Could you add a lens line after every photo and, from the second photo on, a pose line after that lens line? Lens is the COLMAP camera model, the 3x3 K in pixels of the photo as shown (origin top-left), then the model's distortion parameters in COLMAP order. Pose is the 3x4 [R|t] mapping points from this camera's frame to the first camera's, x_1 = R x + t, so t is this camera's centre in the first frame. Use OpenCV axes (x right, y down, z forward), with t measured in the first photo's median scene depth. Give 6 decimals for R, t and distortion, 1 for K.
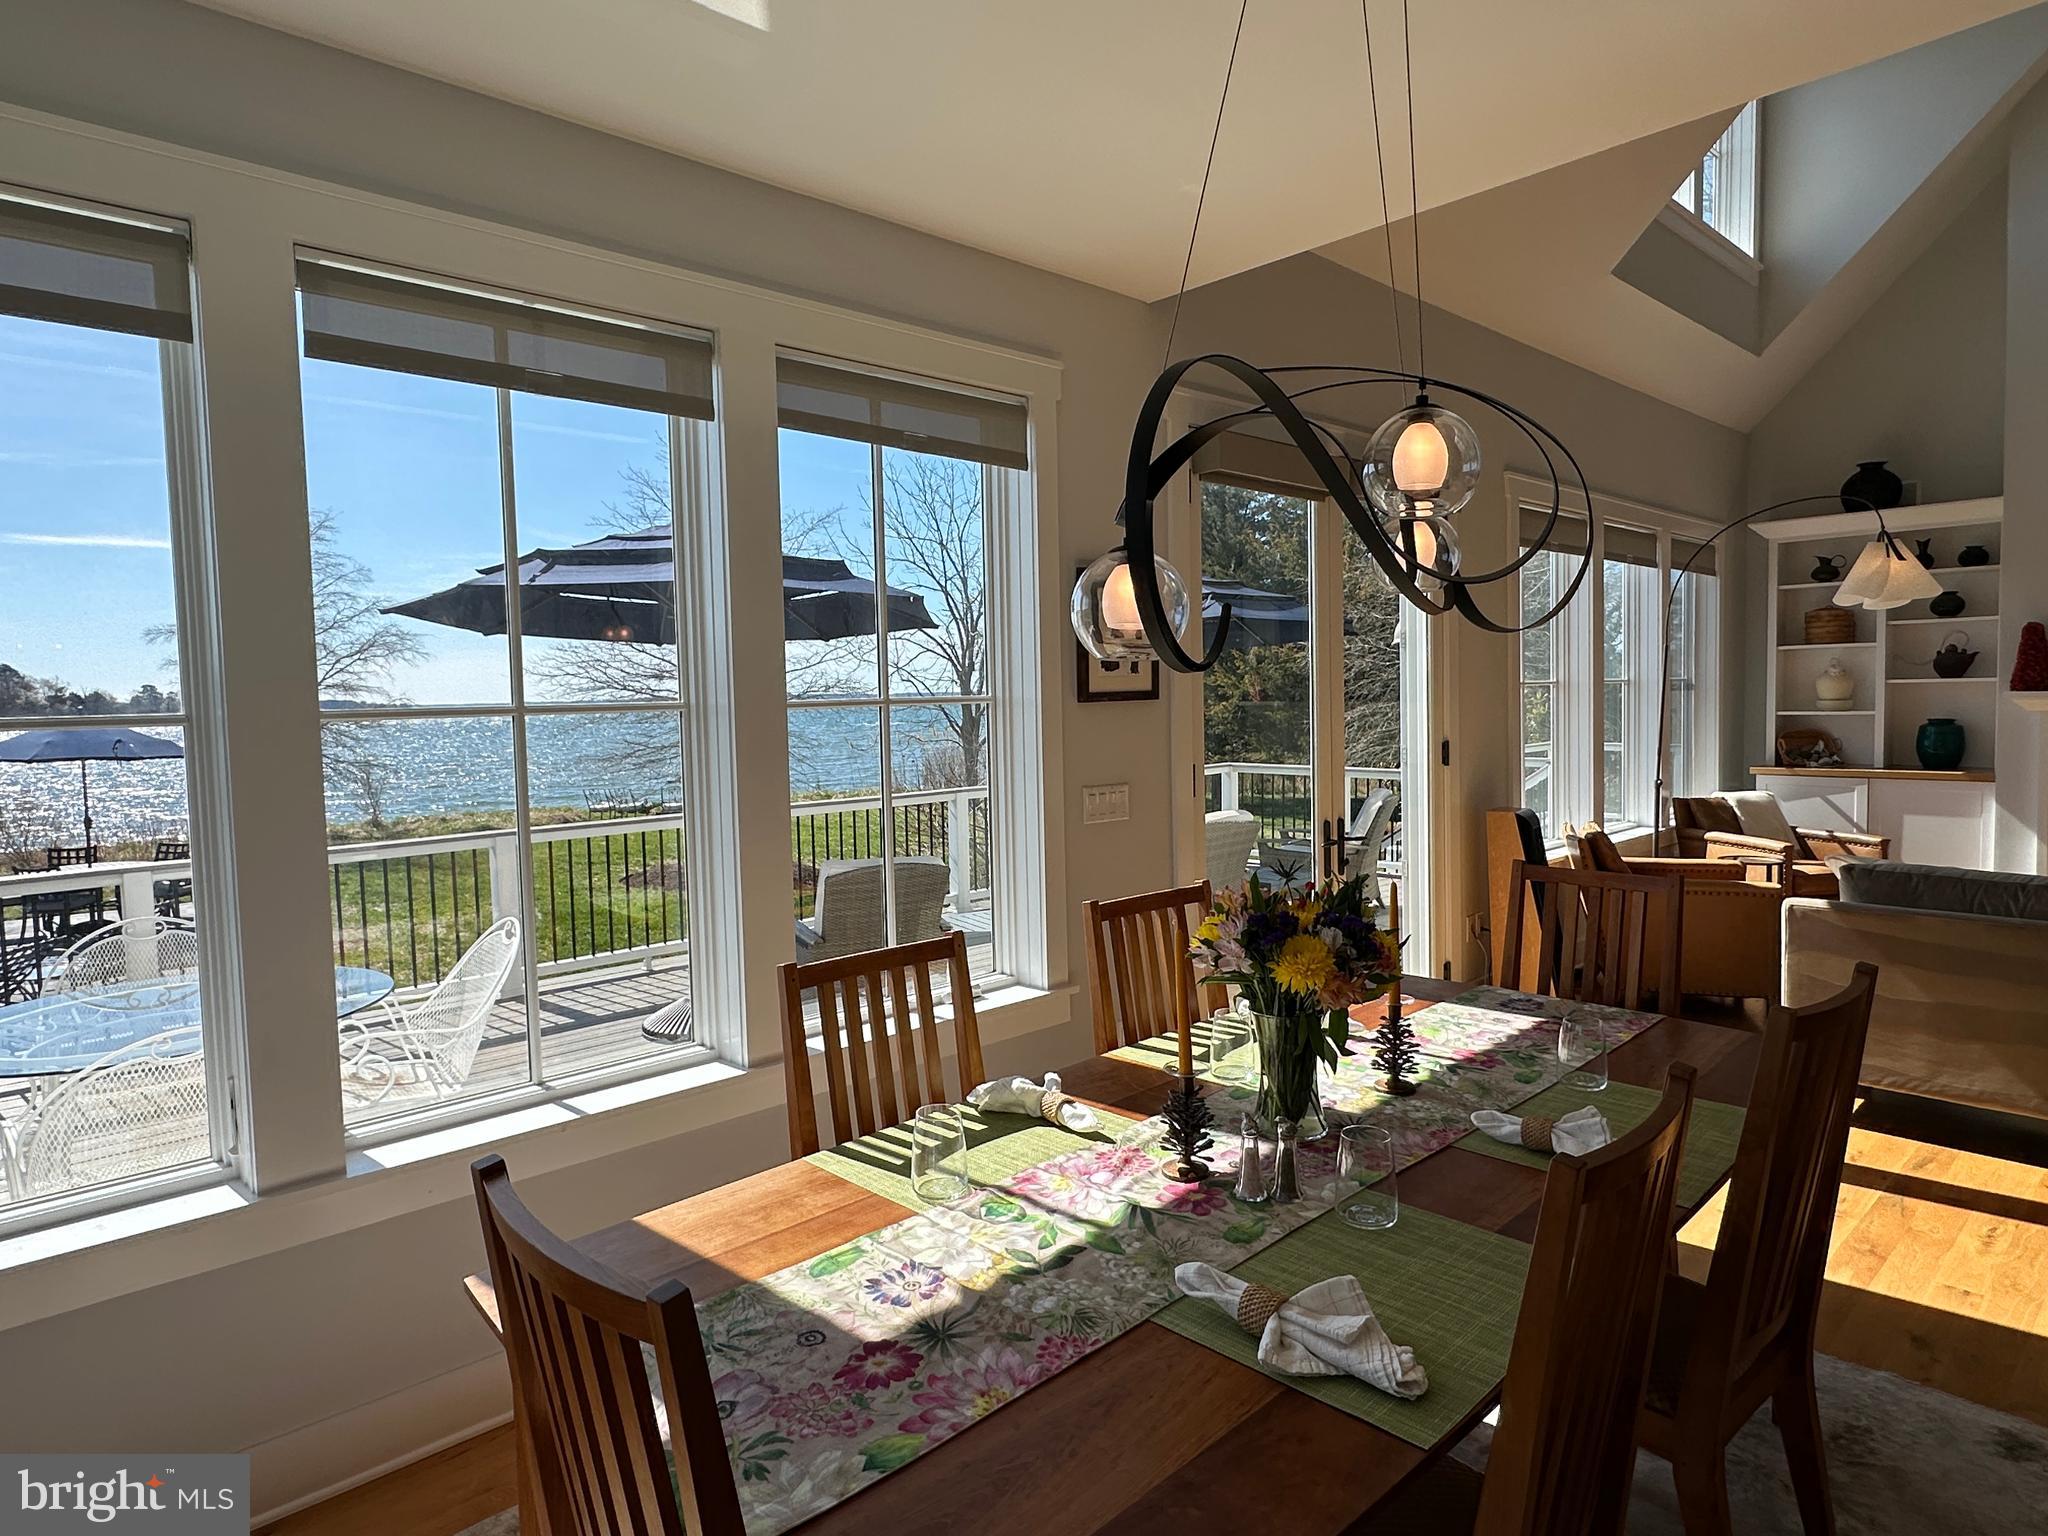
lens RADIAL K [[1177.6, 0, 1017.1], [0, 1177.6, 761.1], [0, 0, 1]] dist [-0.003019, 0.001796]
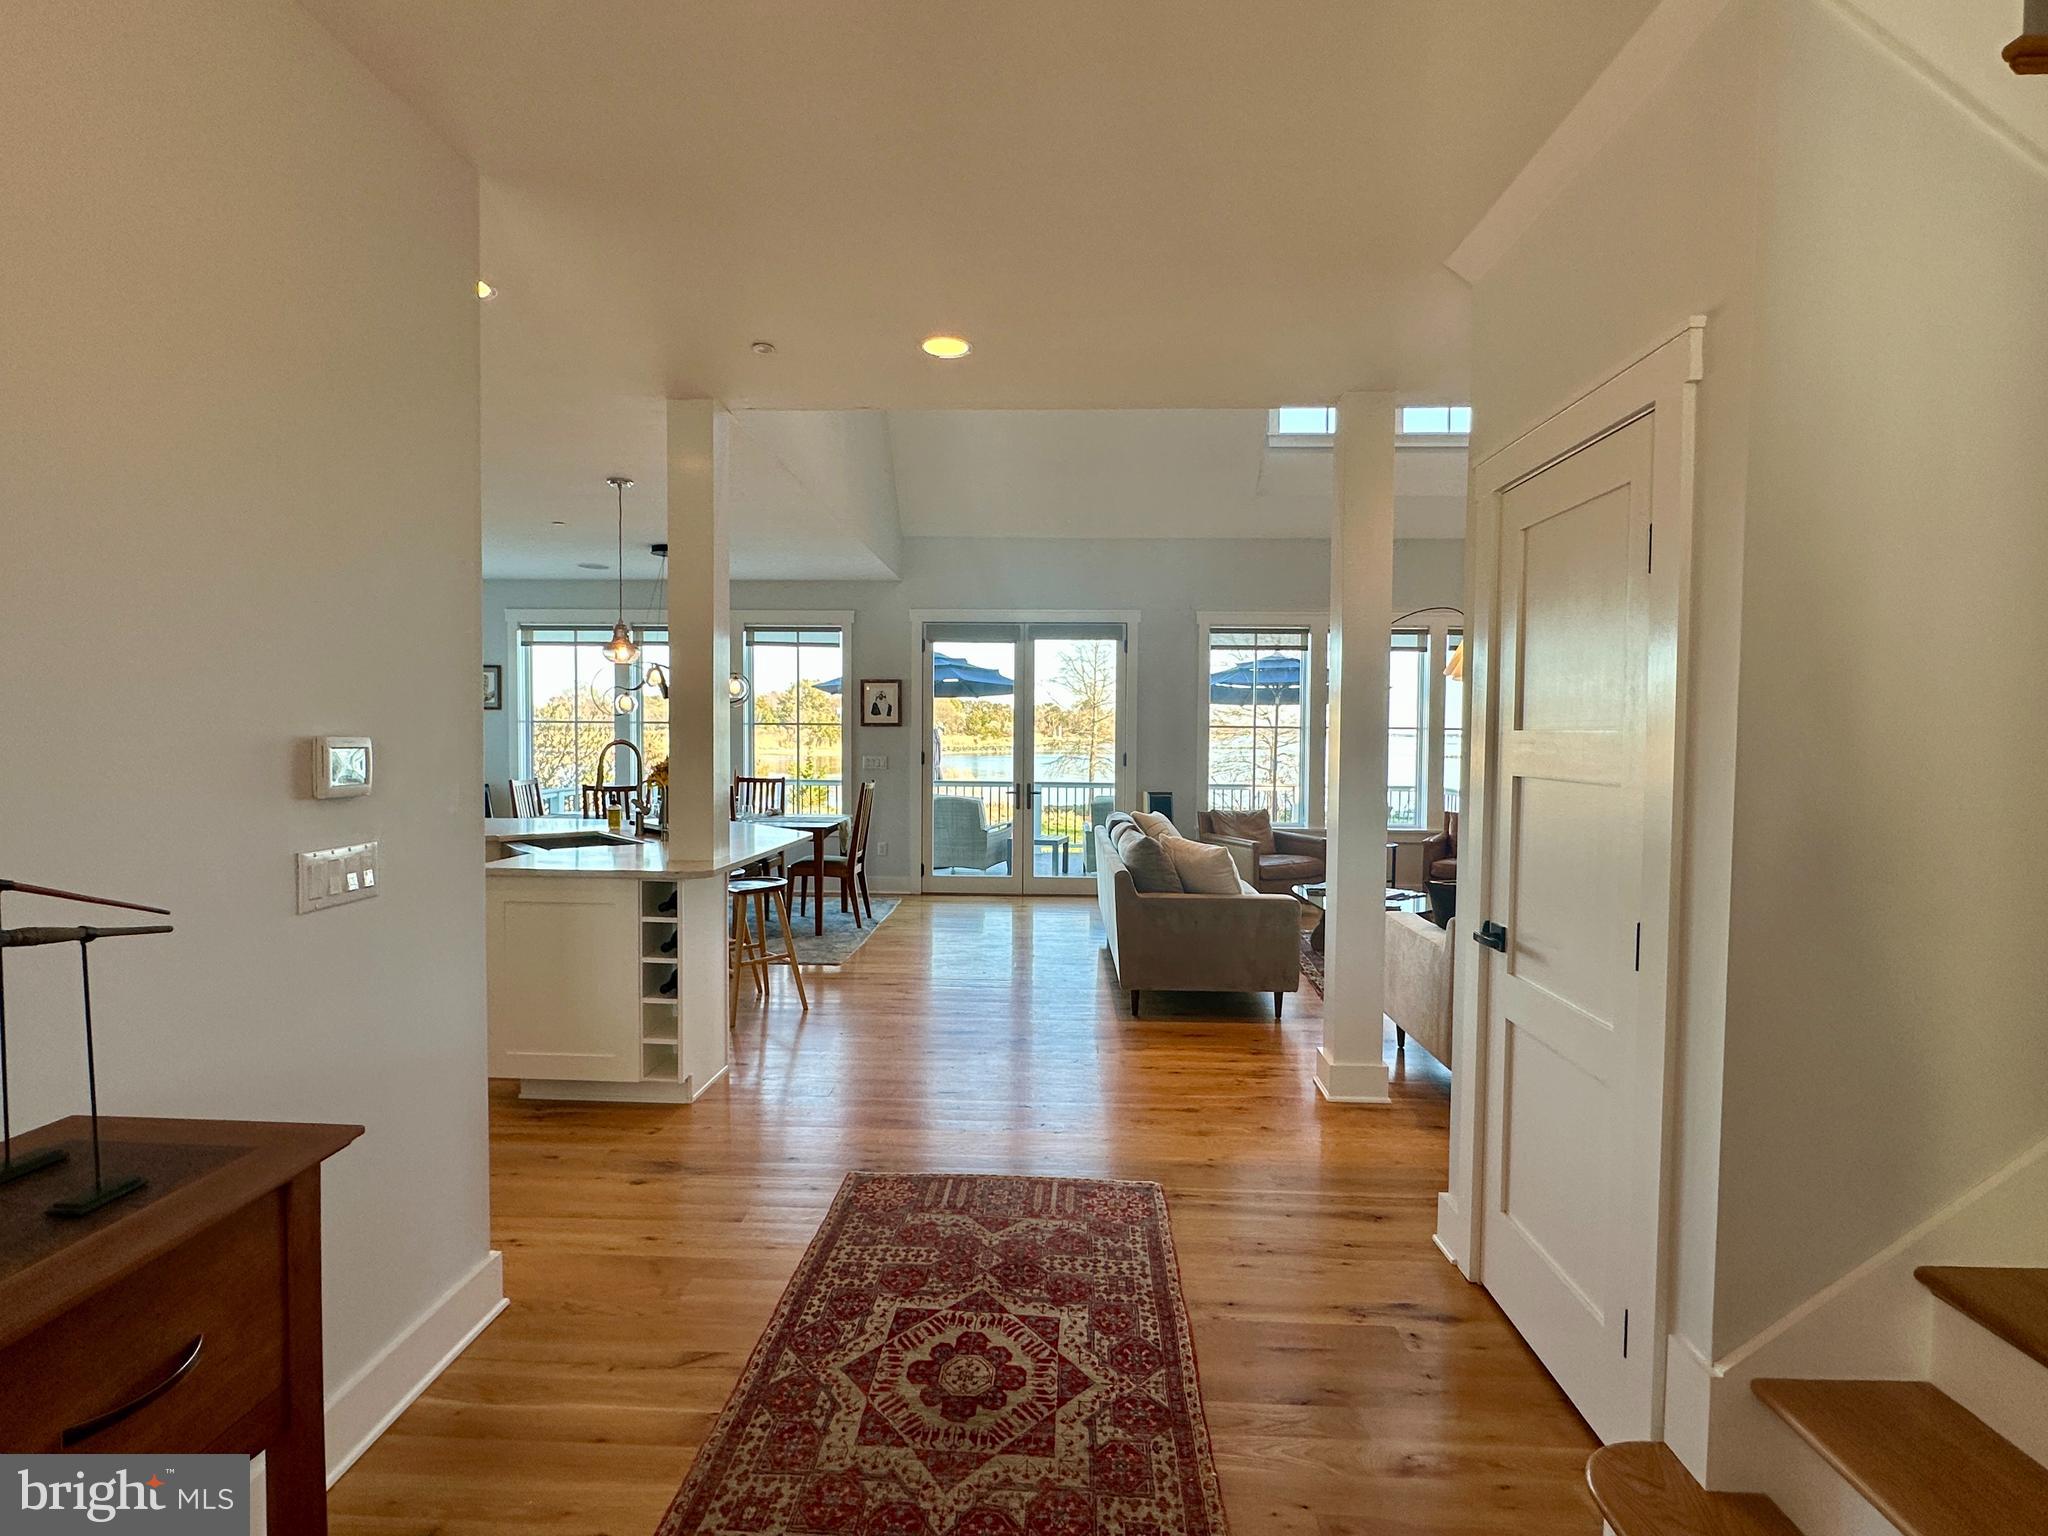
lens RADIAL K [[1008.0, 0, 1018.0], [0, 1008.0, 766.1], [0, 0, 1]] dist [-0.004536, -0.000100]
pose [[0.703189, 0.053395, -0.708996, 2.253417], [-0.065831, 0.997782, 0.009852, -0.002124], [0.707949, 0.039746, 0.705144, -0.503072]]
